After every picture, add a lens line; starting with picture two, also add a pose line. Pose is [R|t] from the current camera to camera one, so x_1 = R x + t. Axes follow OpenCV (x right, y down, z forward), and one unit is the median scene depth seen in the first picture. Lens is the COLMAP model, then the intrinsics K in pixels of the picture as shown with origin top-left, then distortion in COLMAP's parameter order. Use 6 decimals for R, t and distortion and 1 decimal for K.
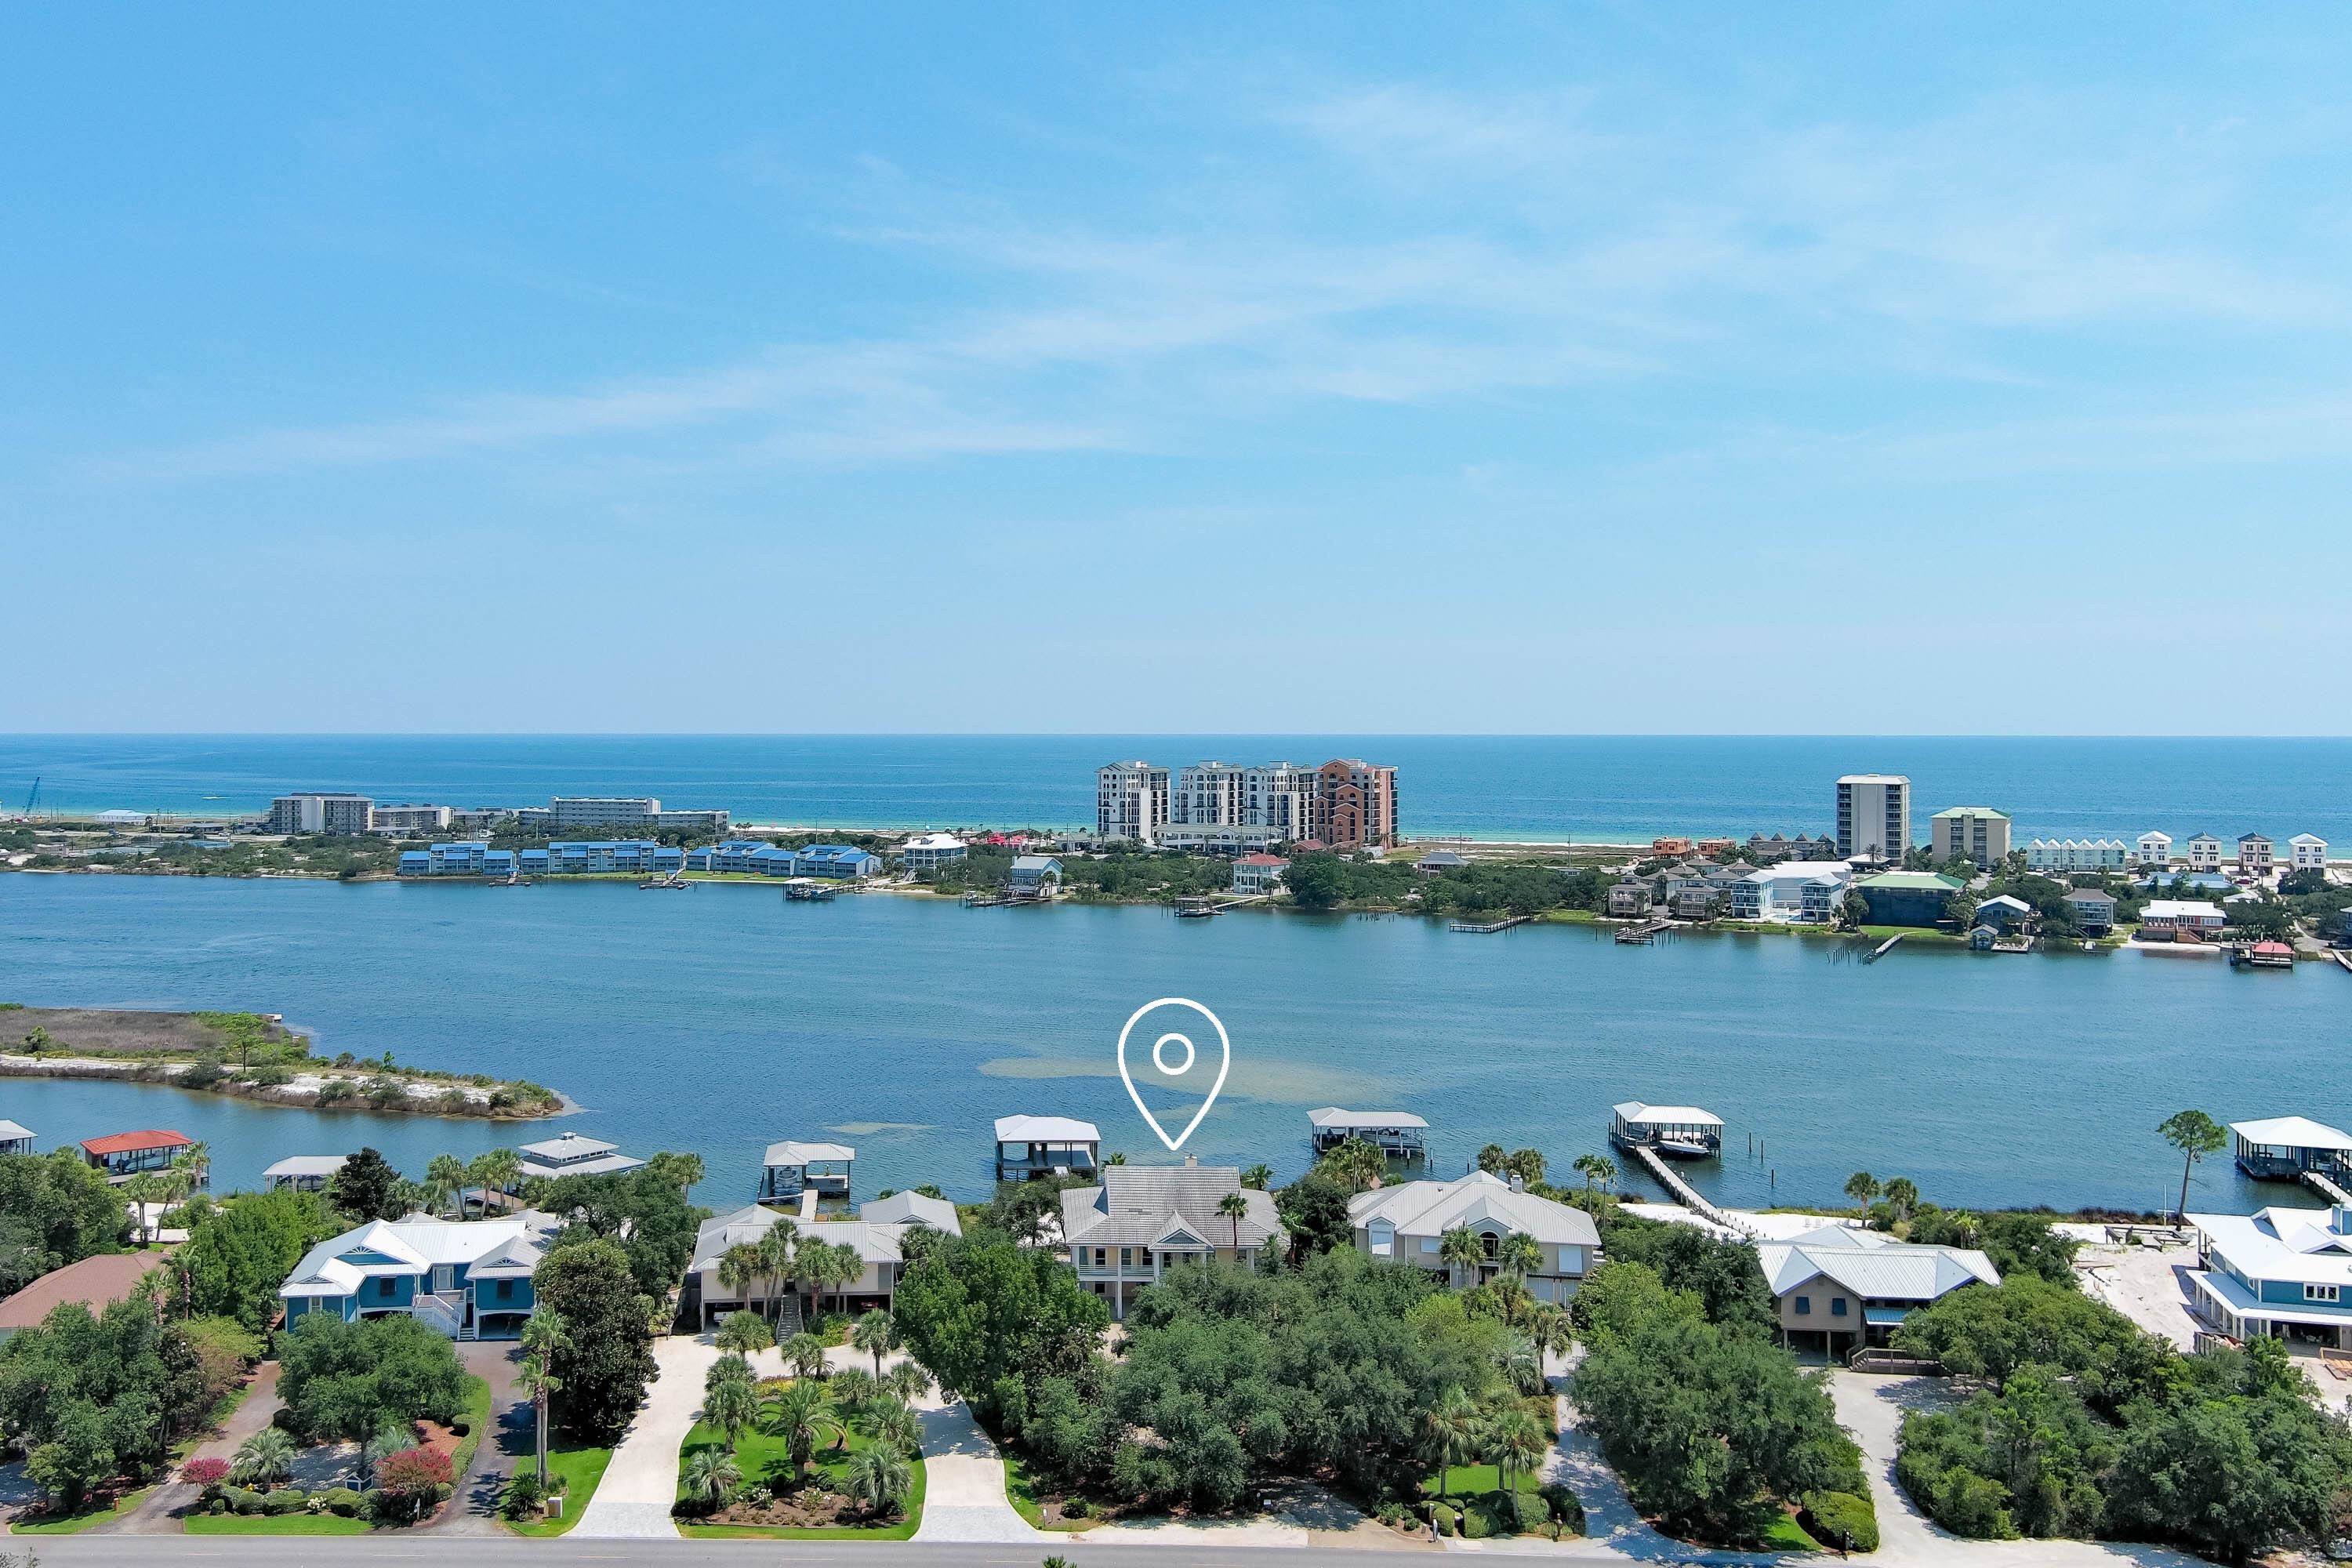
lens RADIAL K [[1946.9, 0, 1176.0], [0, 1946.9, 784.0], [0, 0, 1]] dist [-0.000852, -0.001682]
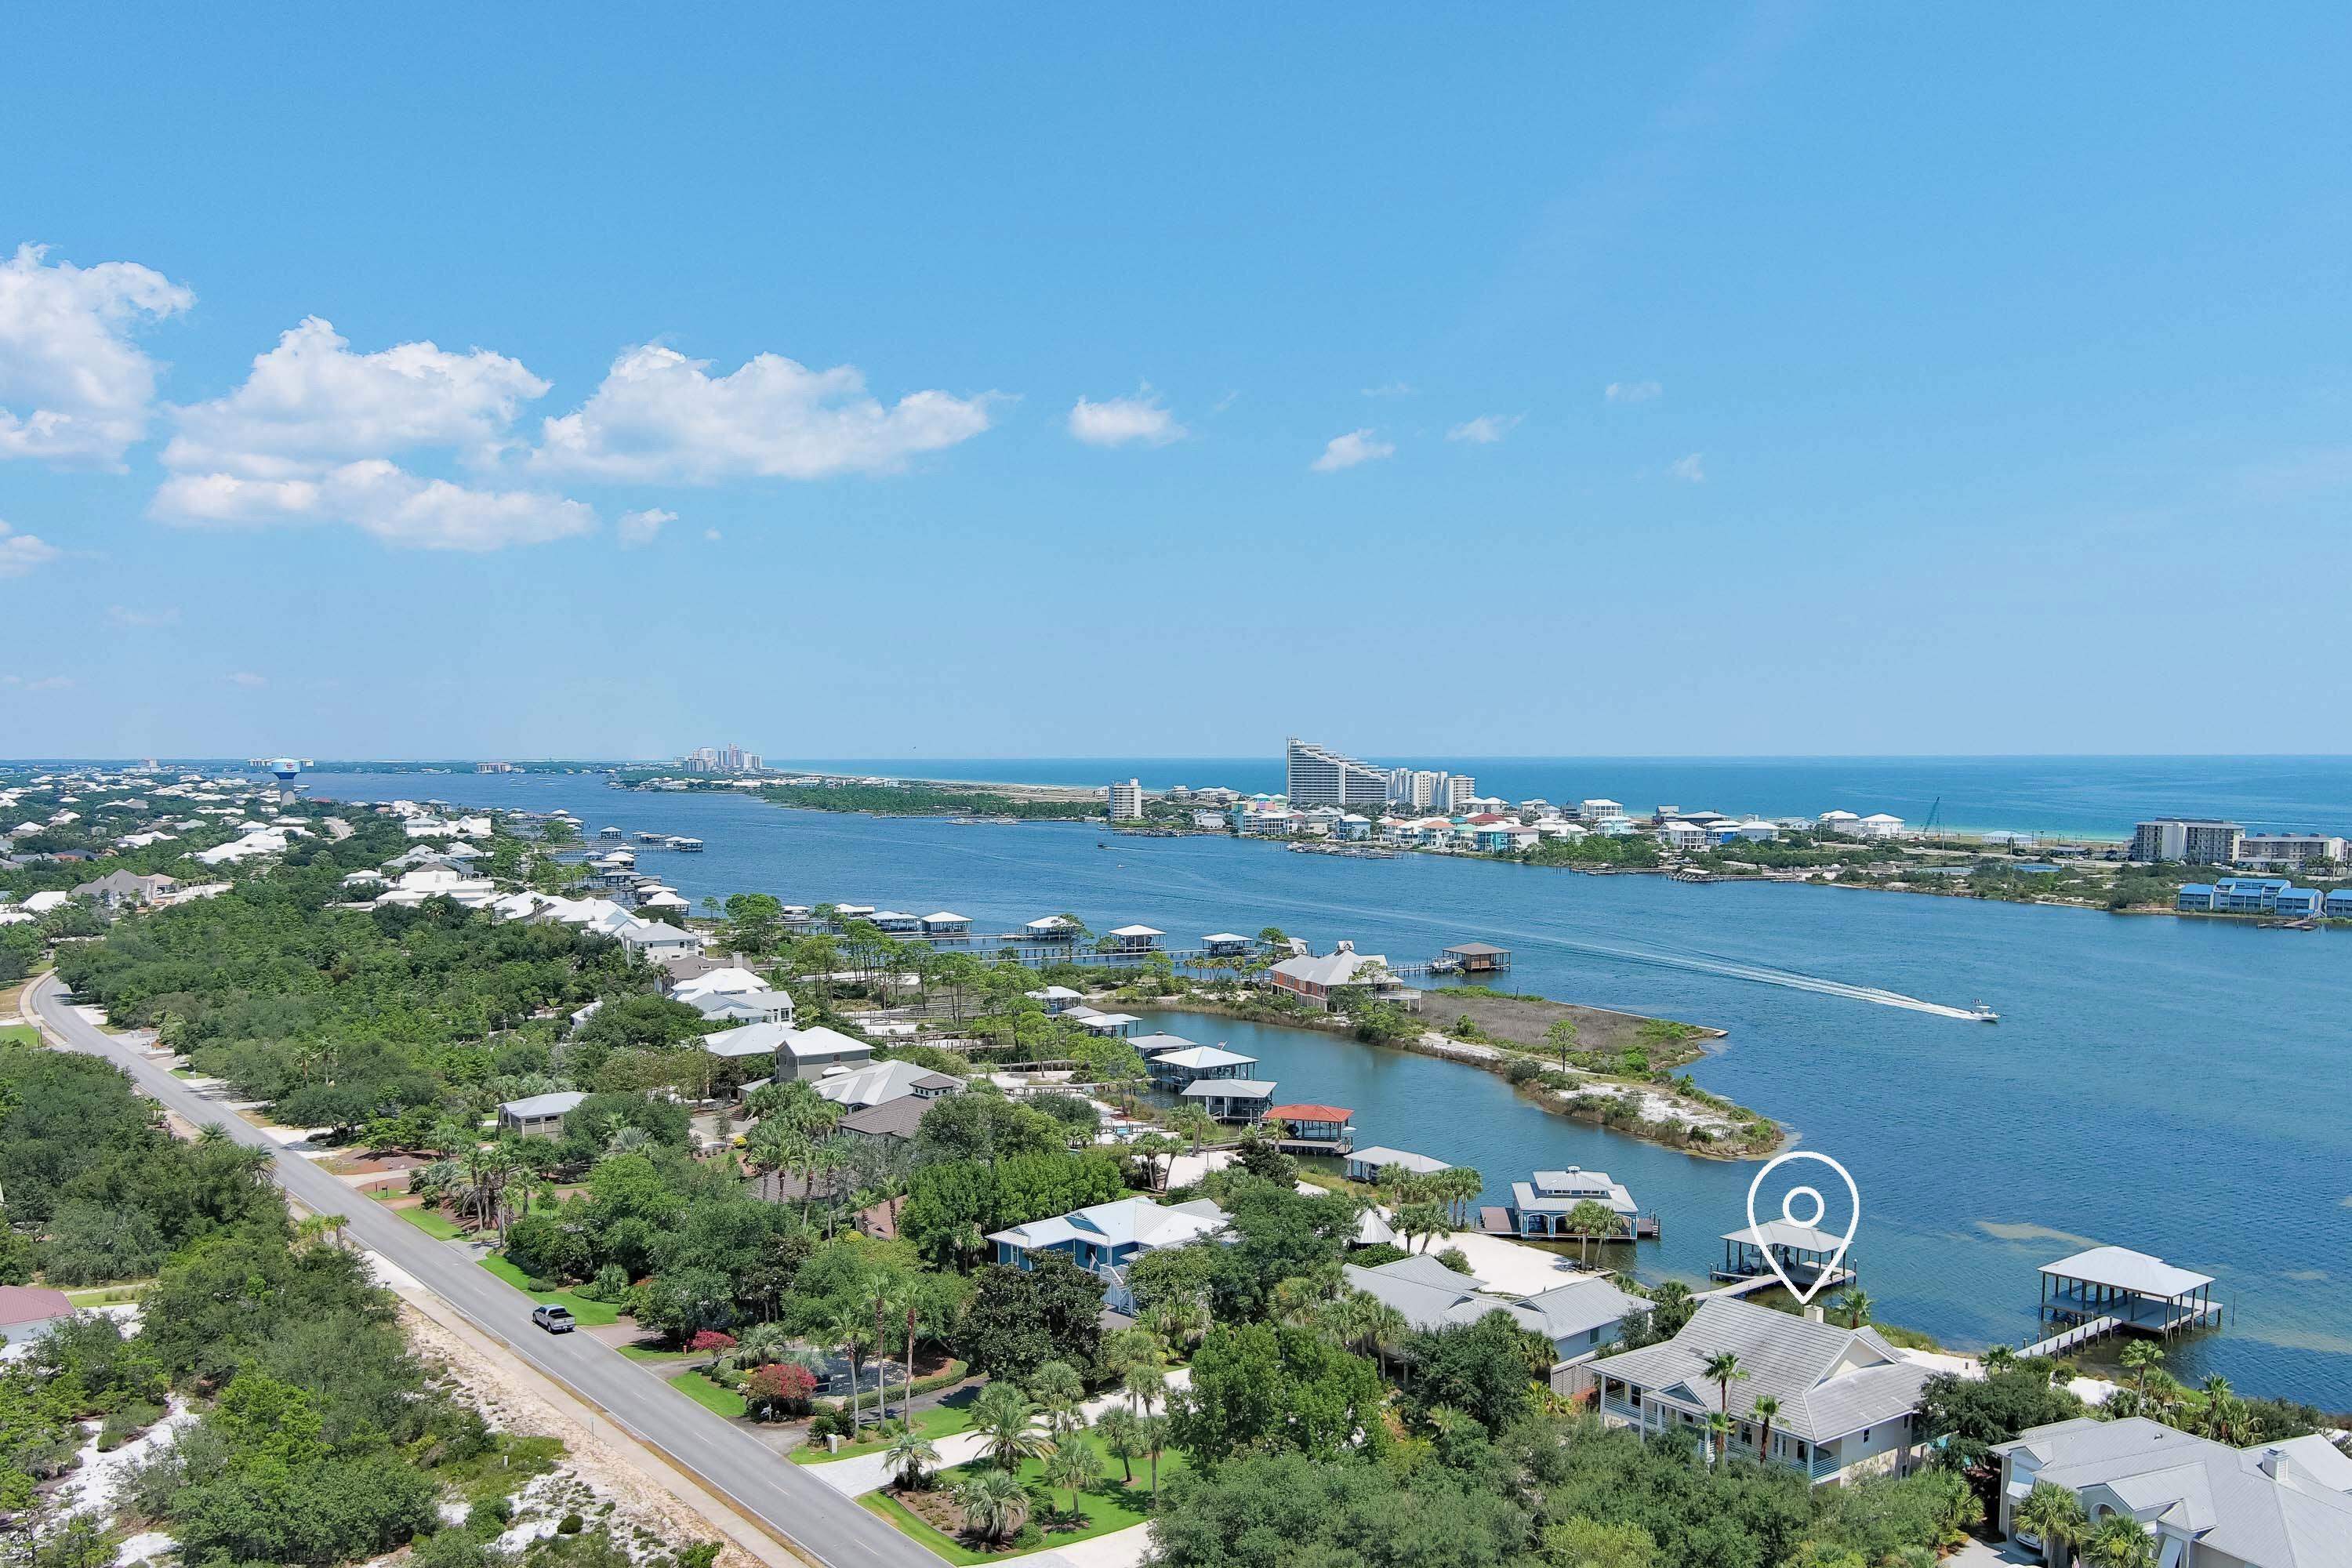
lens RADIAL K [[1946.9, 0, 1176.0], [0, 1946.9, 784.0], [0, 0, 1]] dist [-0.000852, -0.001682]
pose [[0.533463, 0.005311, -0.845807, 0.133477], [-0.014403, 0.999892, -0.002806, -0.003679], [0.845701, 0.013679, 0.533482, 0.095053]]
